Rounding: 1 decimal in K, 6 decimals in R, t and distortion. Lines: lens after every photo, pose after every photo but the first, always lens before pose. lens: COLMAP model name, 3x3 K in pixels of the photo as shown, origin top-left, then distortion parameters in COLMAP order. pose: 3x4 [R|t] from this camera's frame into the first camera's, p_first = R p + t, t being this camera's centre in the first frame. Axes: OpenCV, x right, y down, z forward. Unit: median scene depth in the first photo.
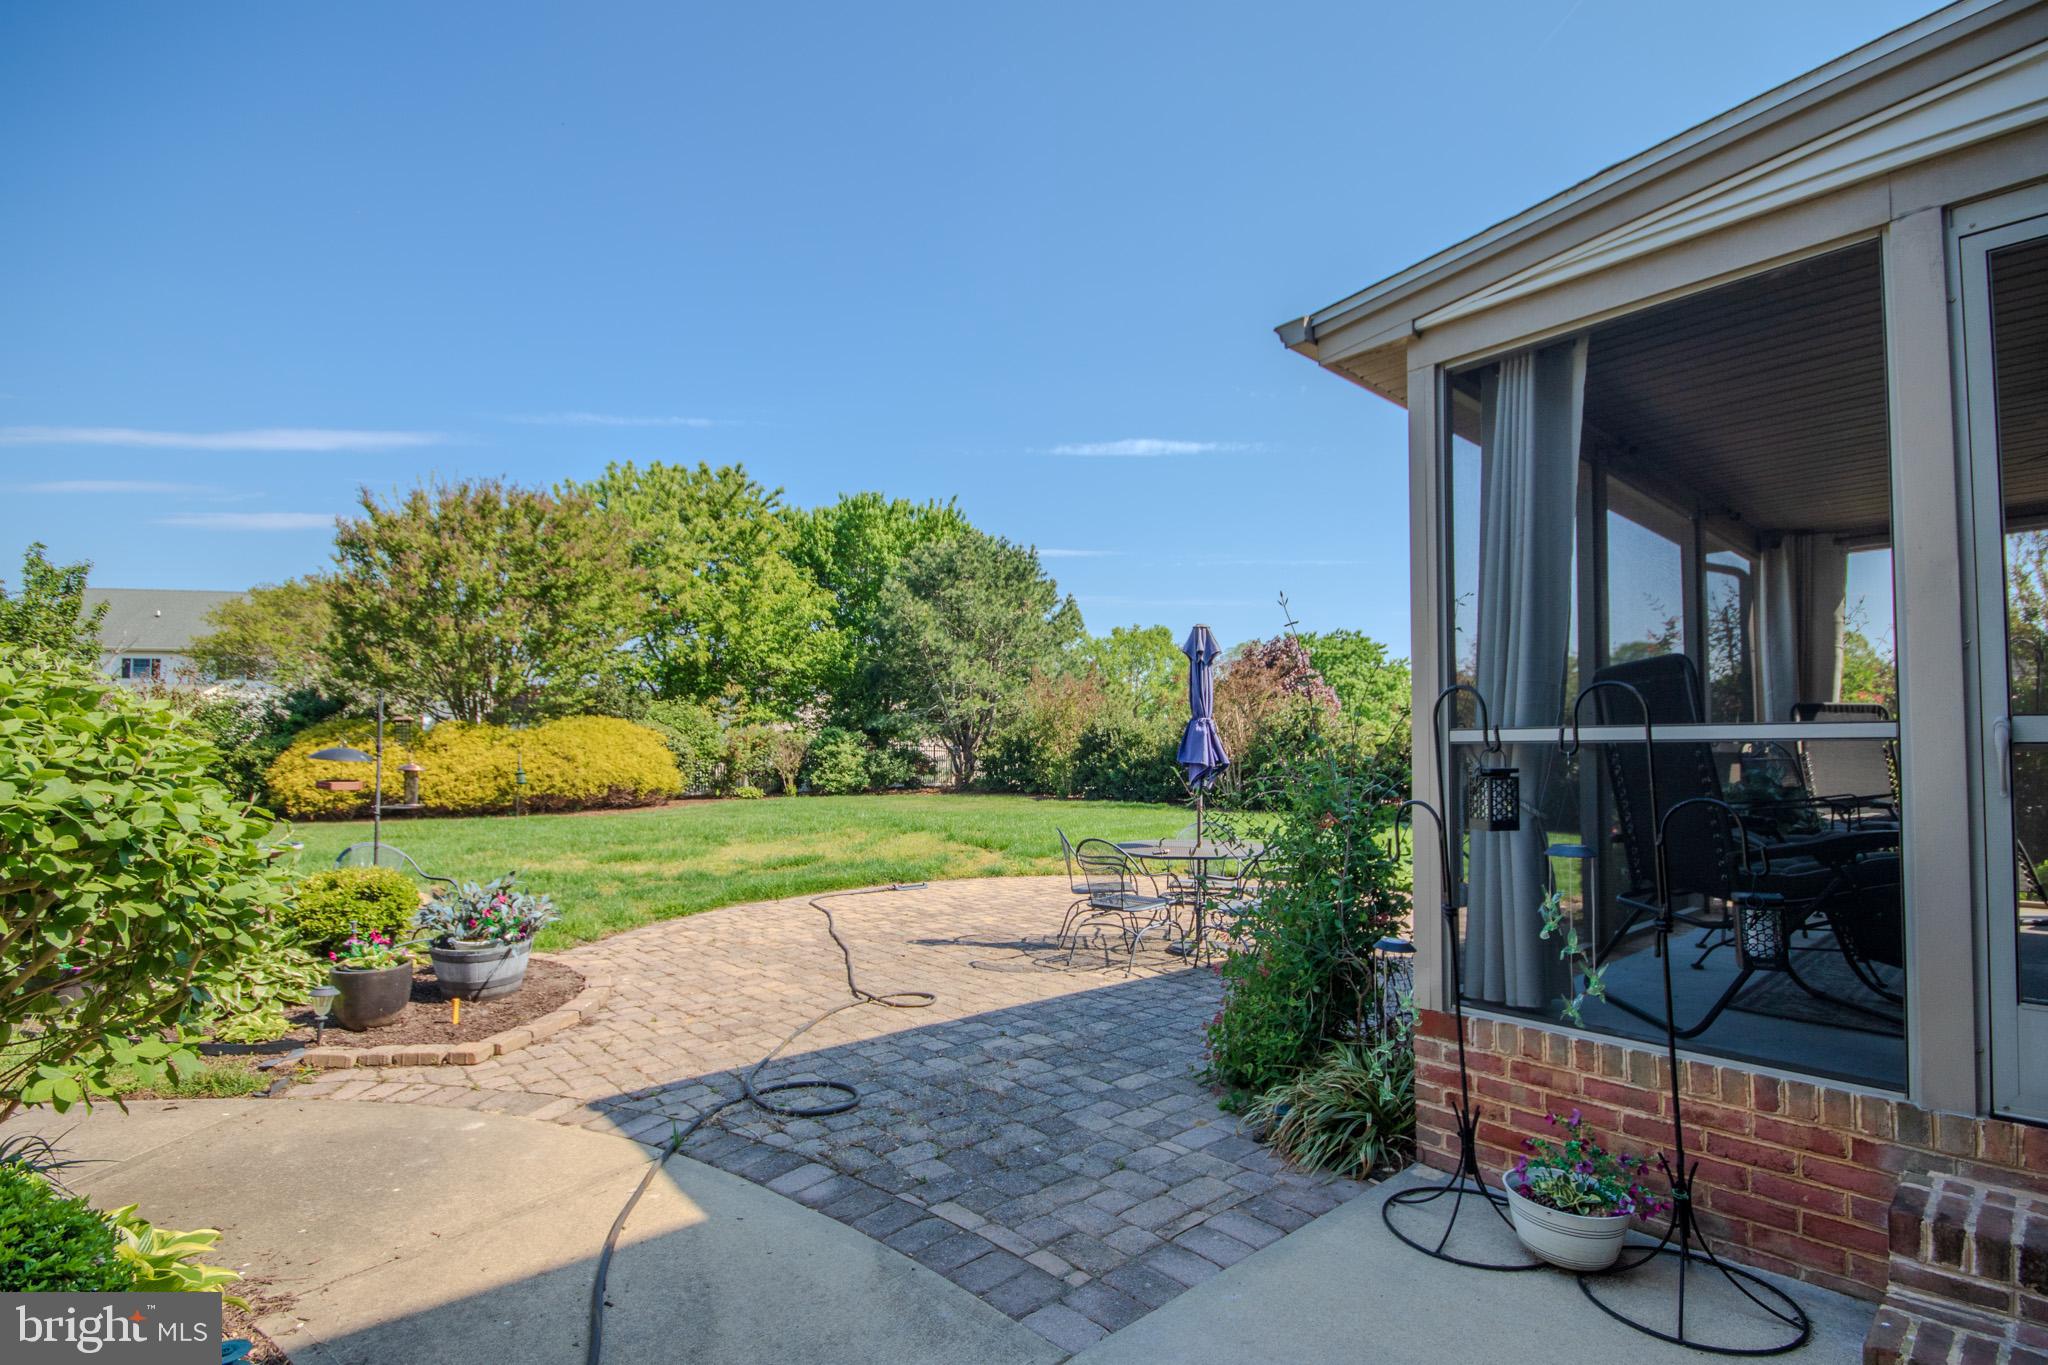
lens RADIAL K [[972.1, 0, 1022.7], [0, 972.1, 715.5], [0, 0, 1]] dist [0.002232, -0.000938]
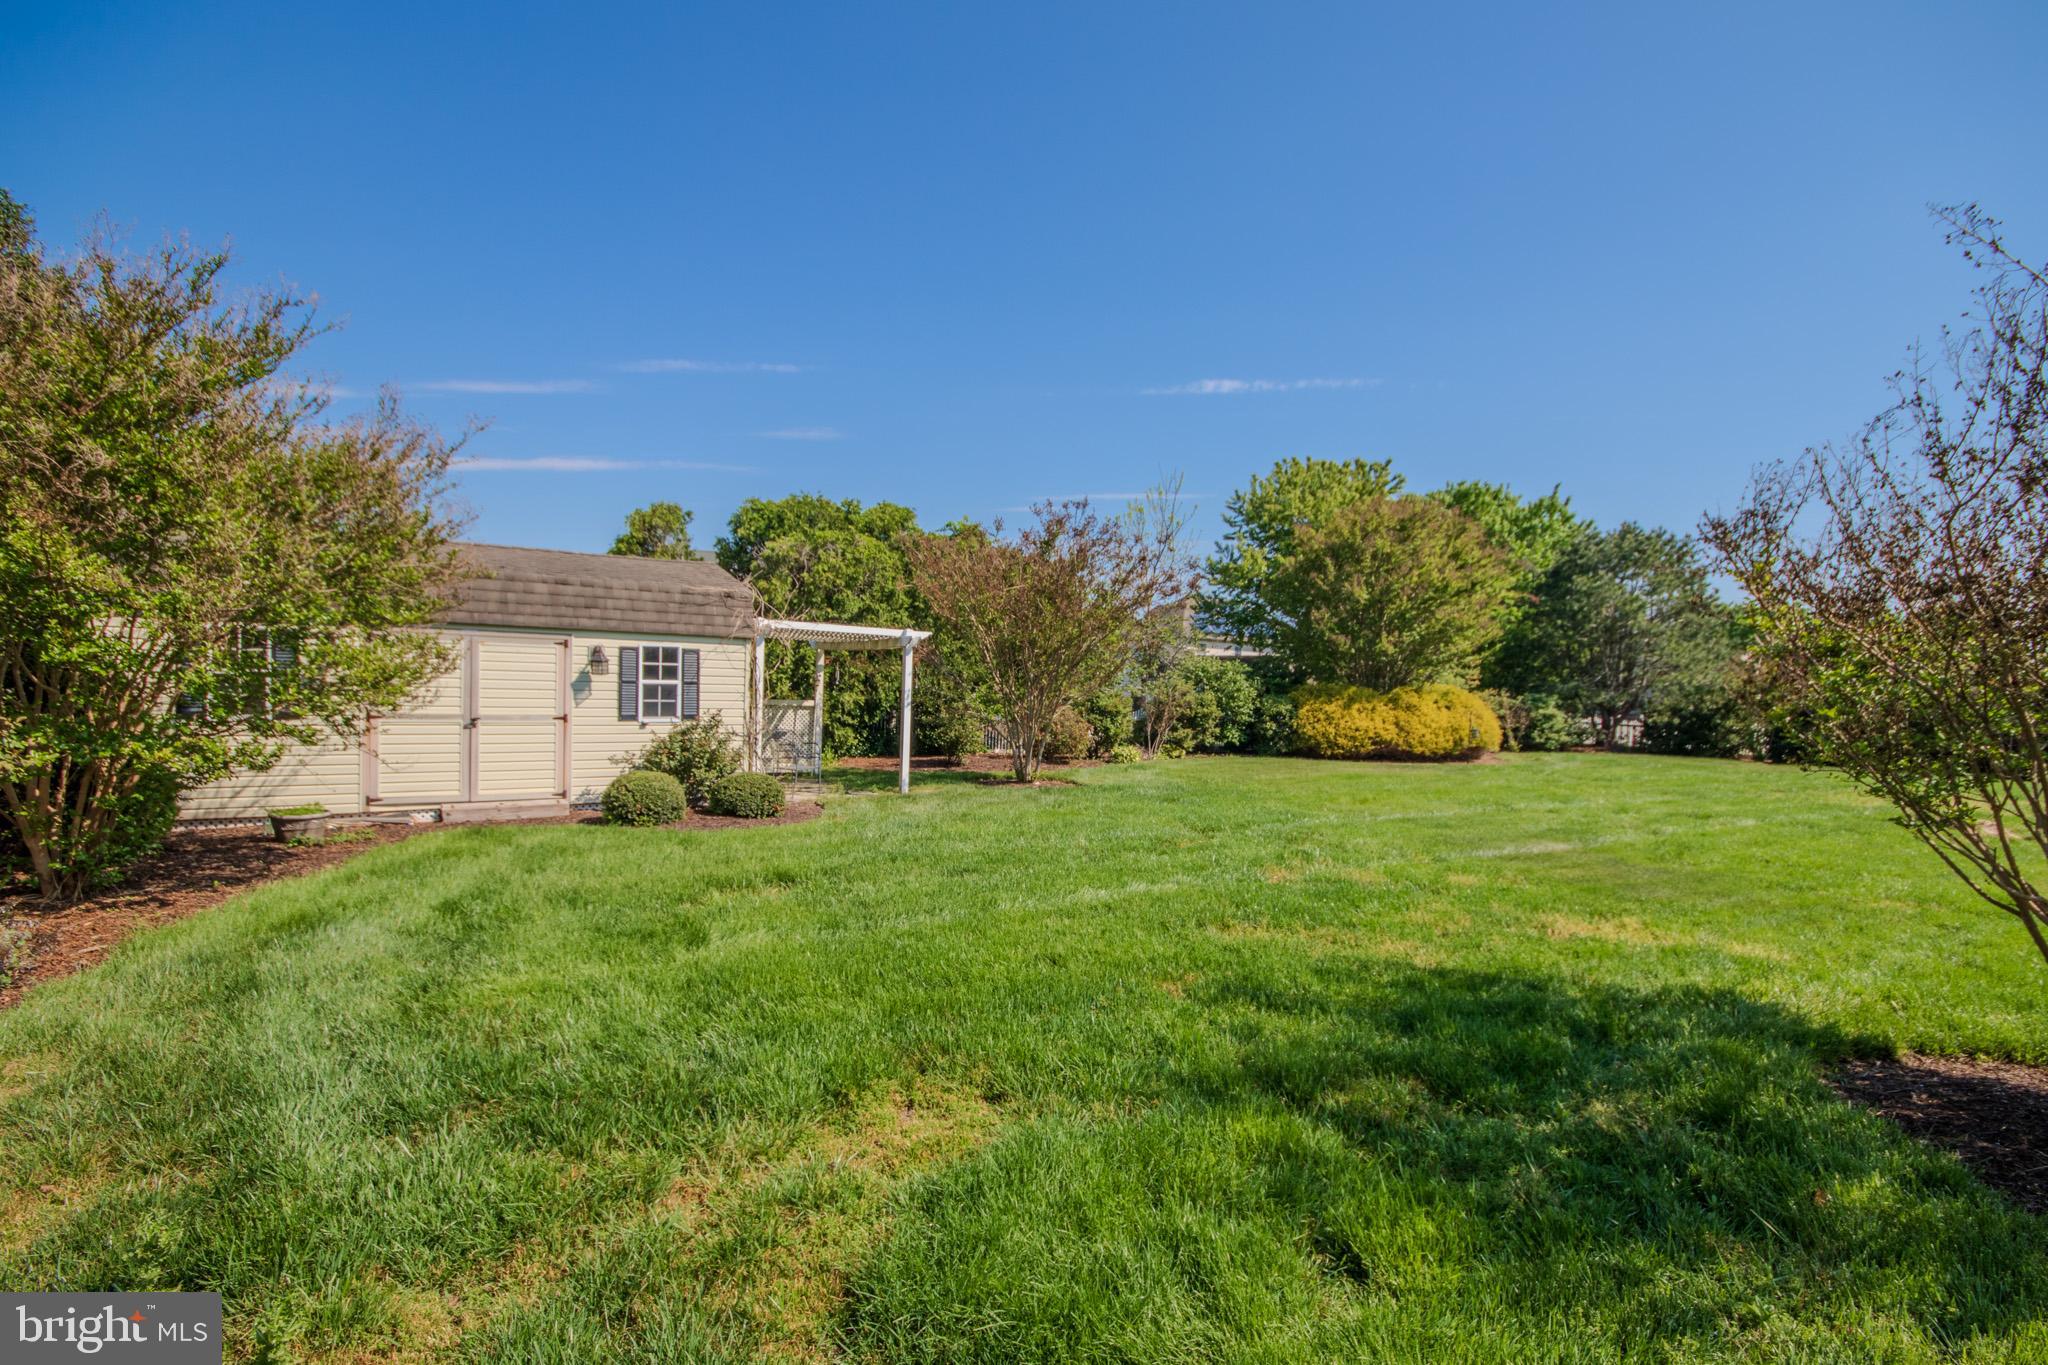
lens RADIAL K [[972.1, 0, 1022.7], [0, 972.1, 715.5], [0, 0, 1]] dist [0.002232, -0.000938]
pose [[0.986915, 0.036770, -0.156991, -0.728610], [-0.027486, 0.997765, 0.060904, -0.017969], [0.158879, -0.055792, 0.985720, -0.304589]]
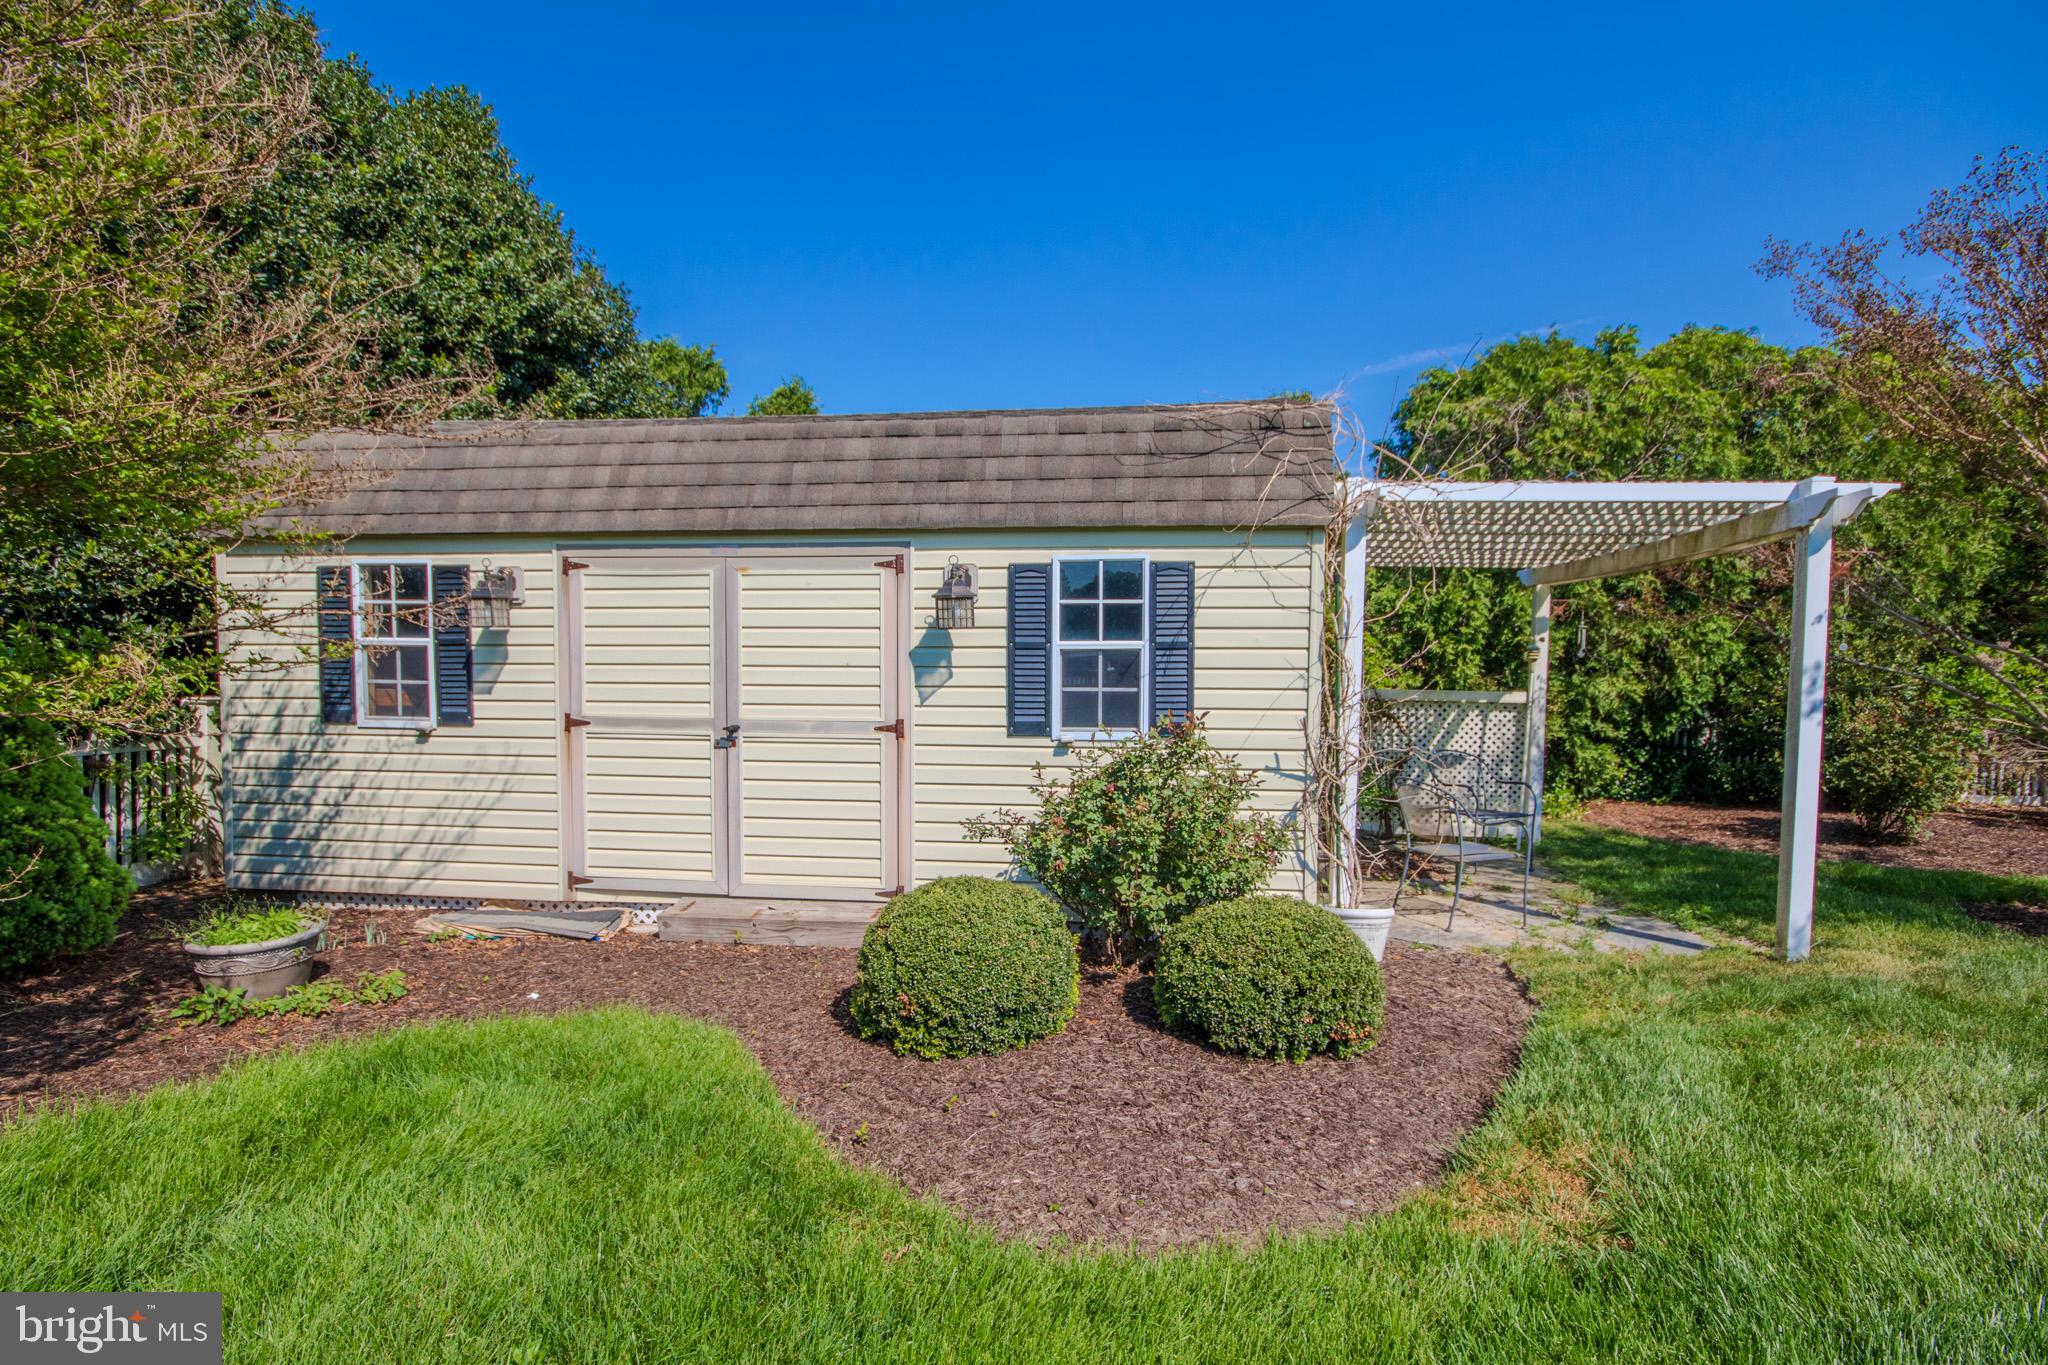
lens RADIAL K [[972.1, 0, 1022.7], [0, 972.1, 715.5], [0, 0, 1]] dist [0.002232, -0.000938]
pose [[0.642948, 0.044589, -0.764610, -0.847327], [0.011929, 0.997600, 0.068207, 0.002157], [0.765817, -0.052974, 0.640873, 0.028857]]
